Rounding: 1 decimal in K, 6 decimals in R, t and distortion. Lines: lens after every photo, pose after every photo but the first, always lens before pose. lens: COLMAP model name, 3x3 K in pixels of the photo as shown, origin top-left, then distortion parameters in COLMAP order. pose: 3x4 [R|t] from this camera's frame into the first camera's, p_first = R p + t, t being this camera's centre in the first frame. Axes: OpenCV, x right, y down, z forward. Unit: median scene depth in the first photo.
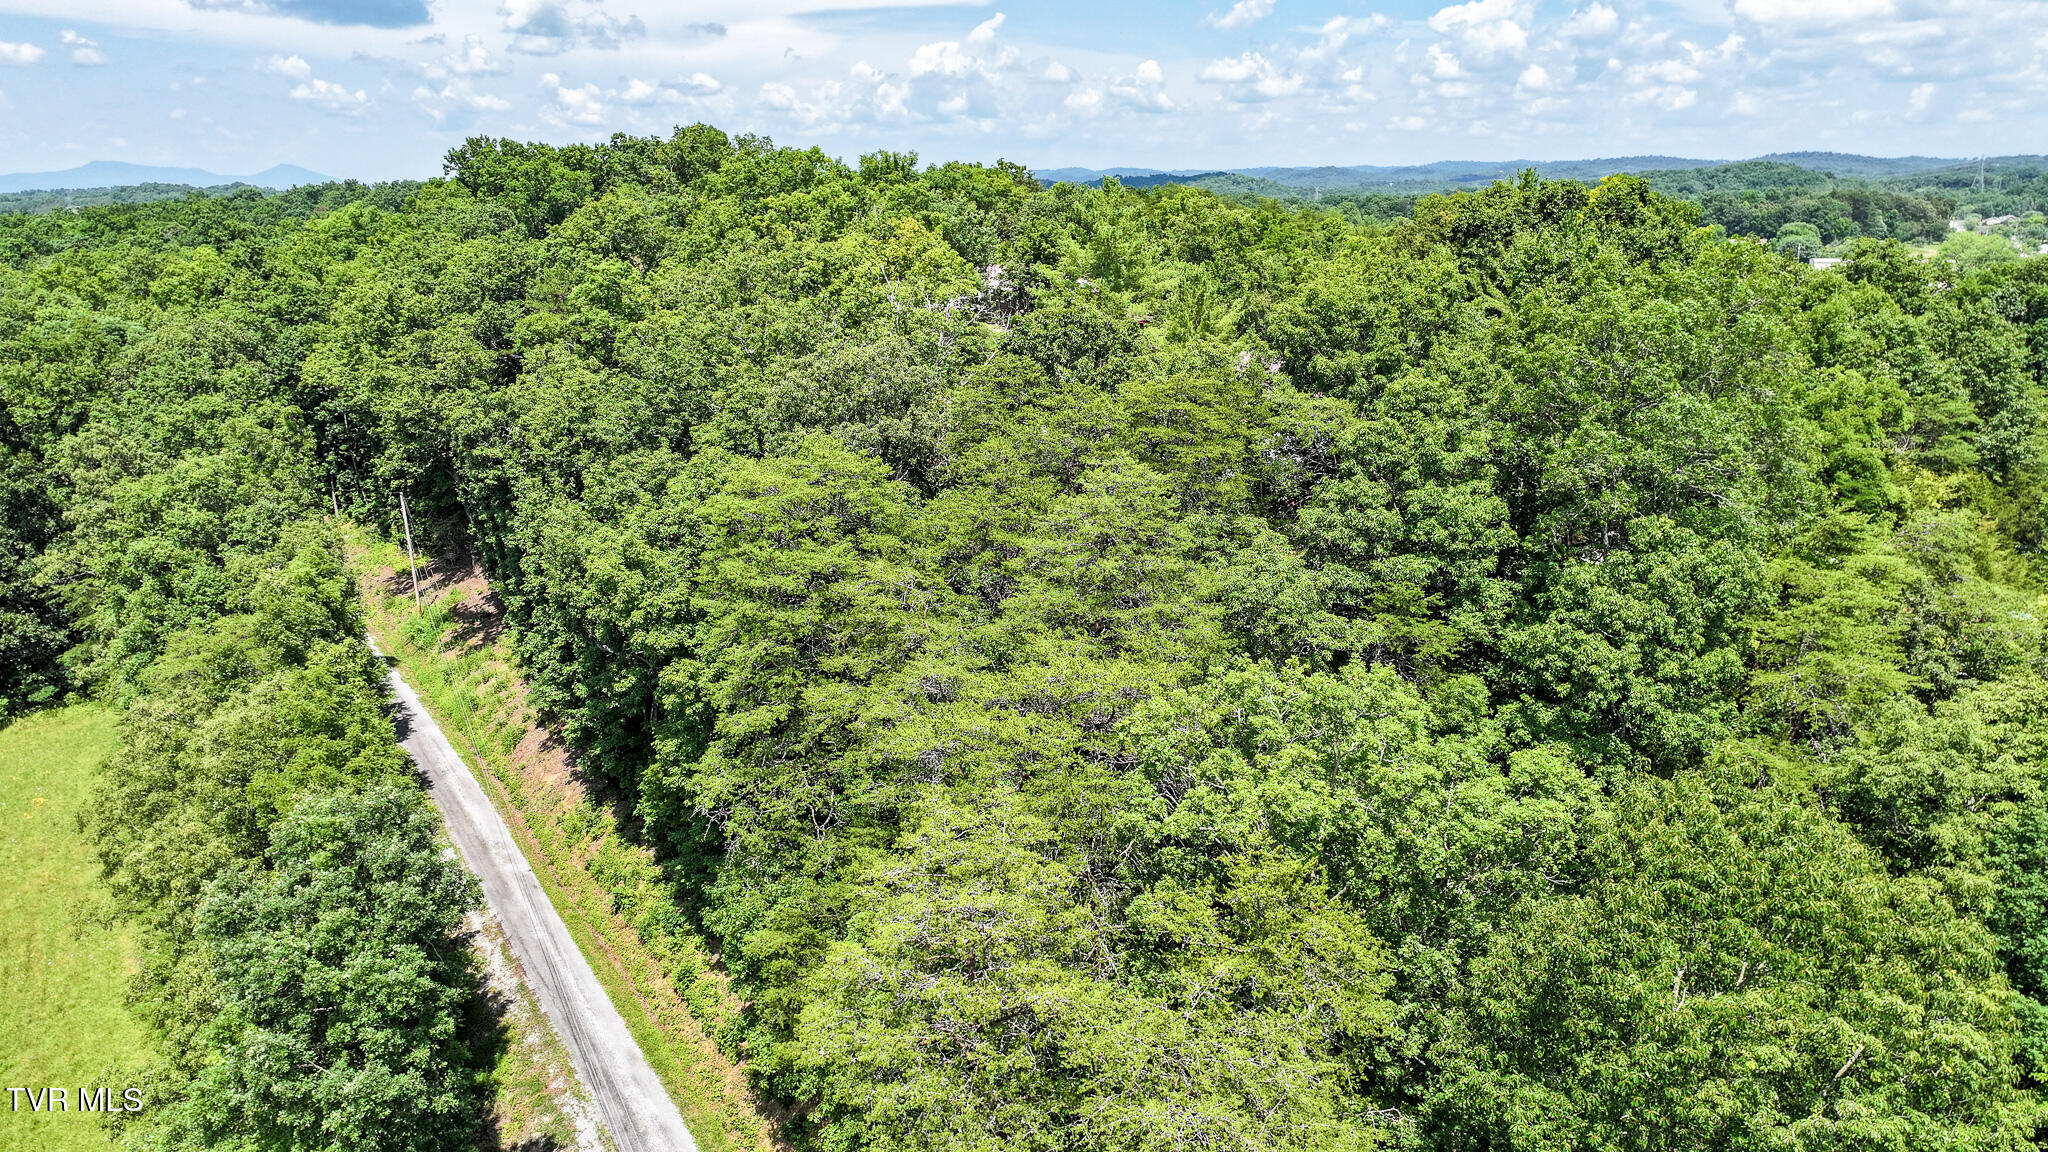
lens RADIAL K [[1450.8, 0, 1030.3], [0, 1450.8, 583.2], [0, 0, 1]] dist [0.005598, 0.012252]
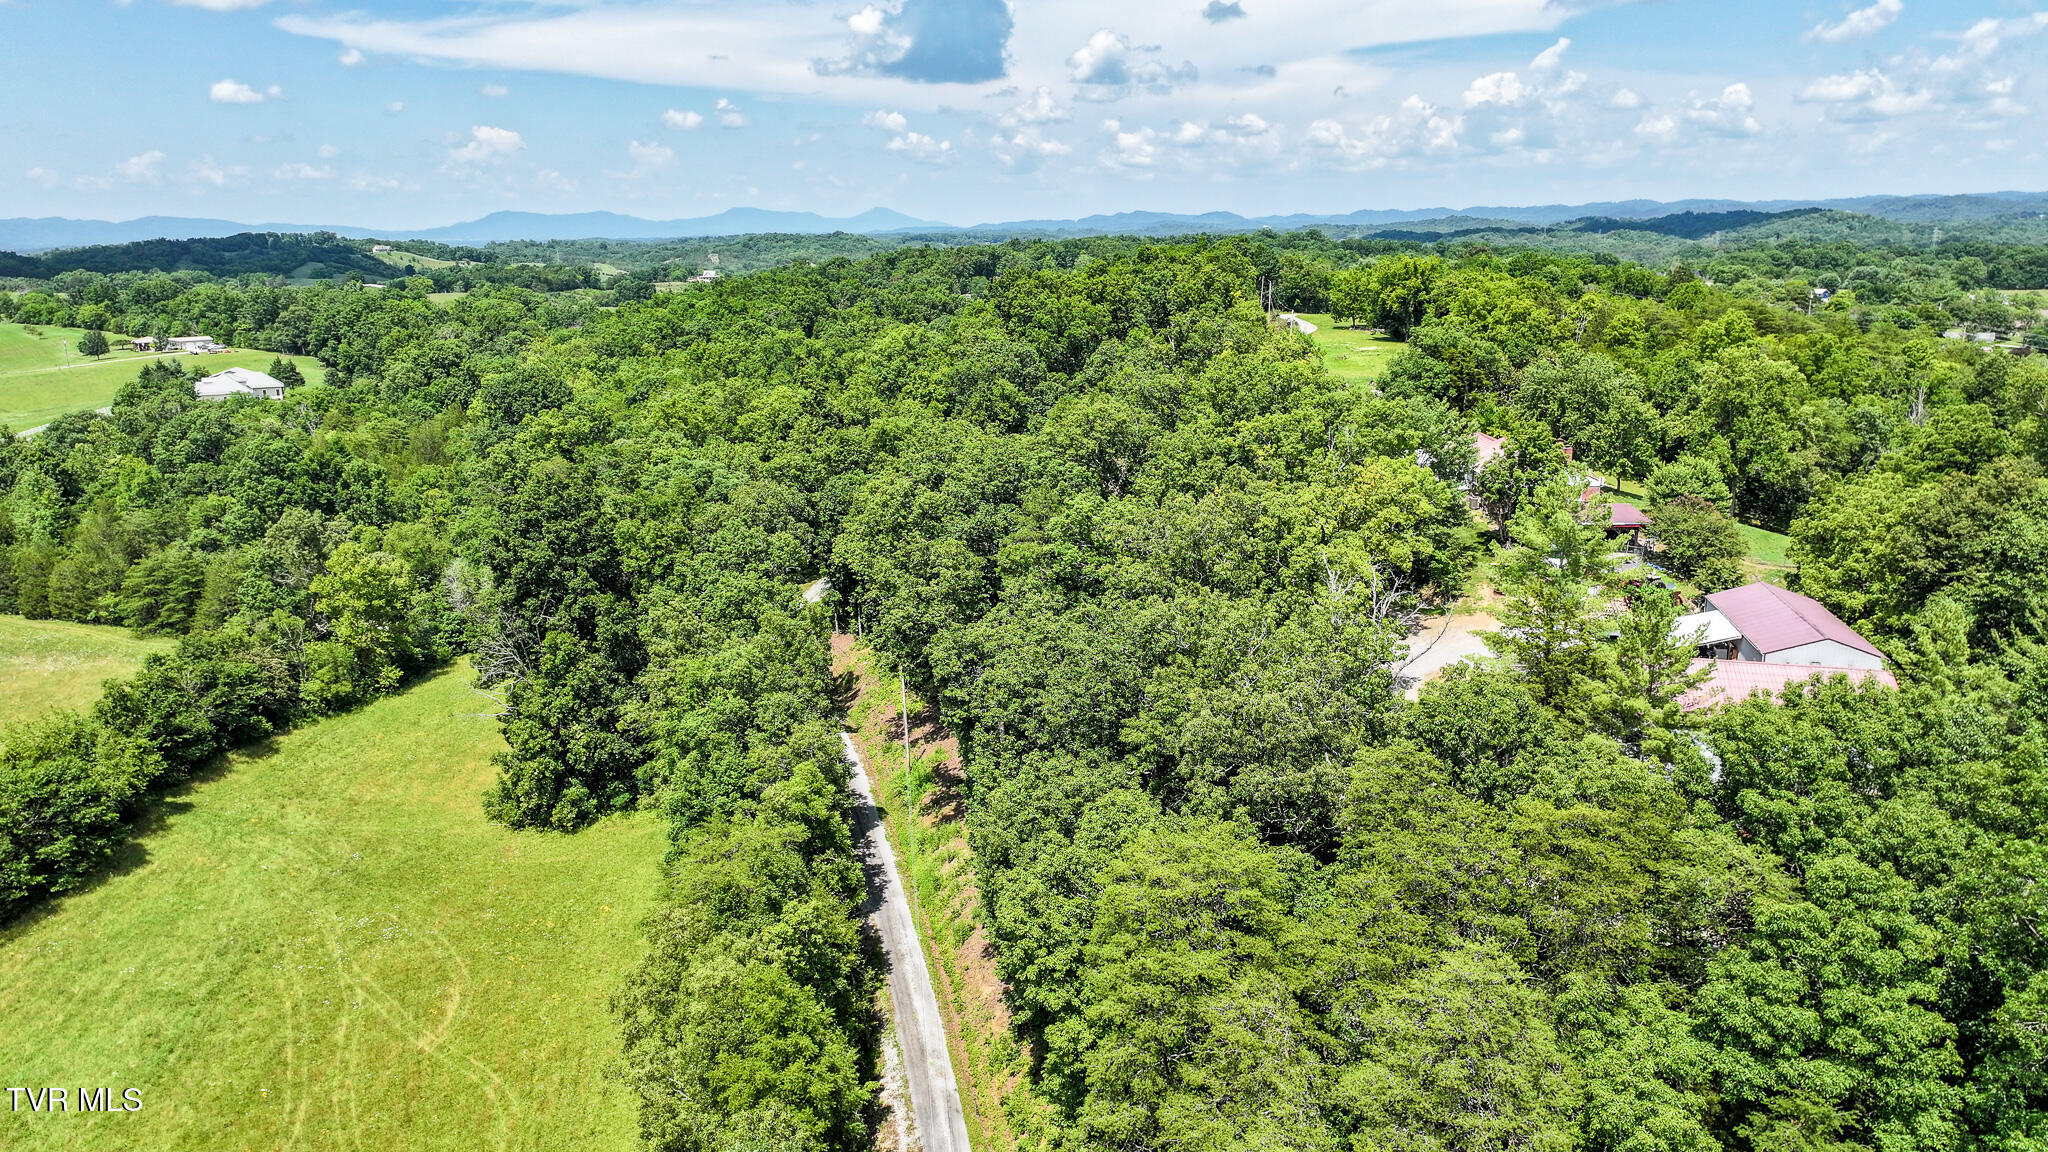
lens RADIAL K [[1450.8, 0, 1022.3], [0, 1450.8, 576.2], [0, 0, 1]] dist [0.005598, 0.012252]
pose [[0.935166, 0.072706, -0.346668, 0.038608], [-0.081468, 0.996618, -0.010747, -0.124702], [0.344714, 0.038293, 0.937926, -0.022061]]
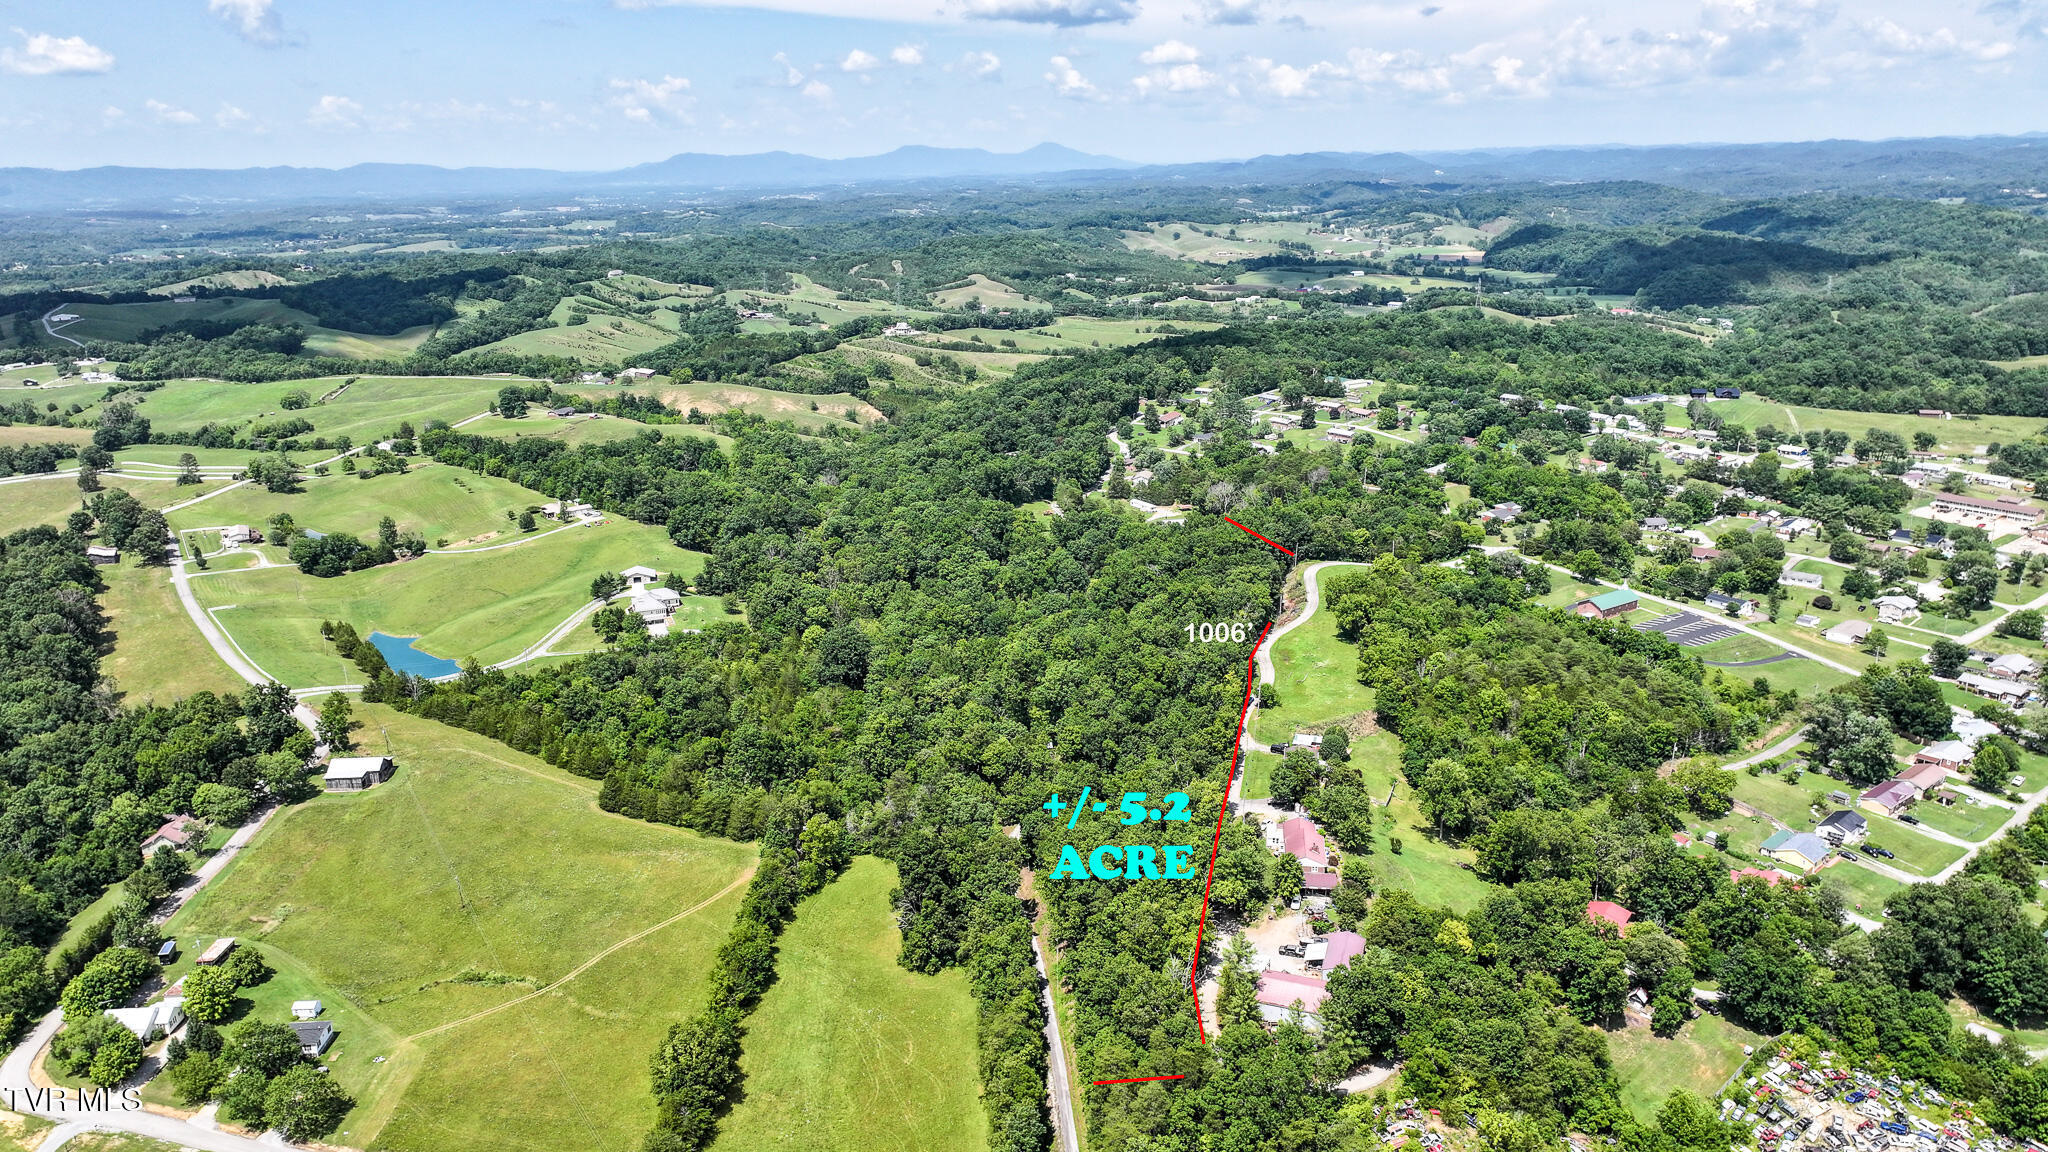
lens RADIAL K [[1450.8, 0, 1044.8], [0, 1450.8, 598.0], [0, 0, 1]] dist [0.005598, 0.012252]
pose [[0.896353, 0.123255, -0.425863, 0.778553], [-0.107461, 0.992335, 0.061023, -0.948397], [0.430120, -0.008934, 0.902727, -1.802841]]
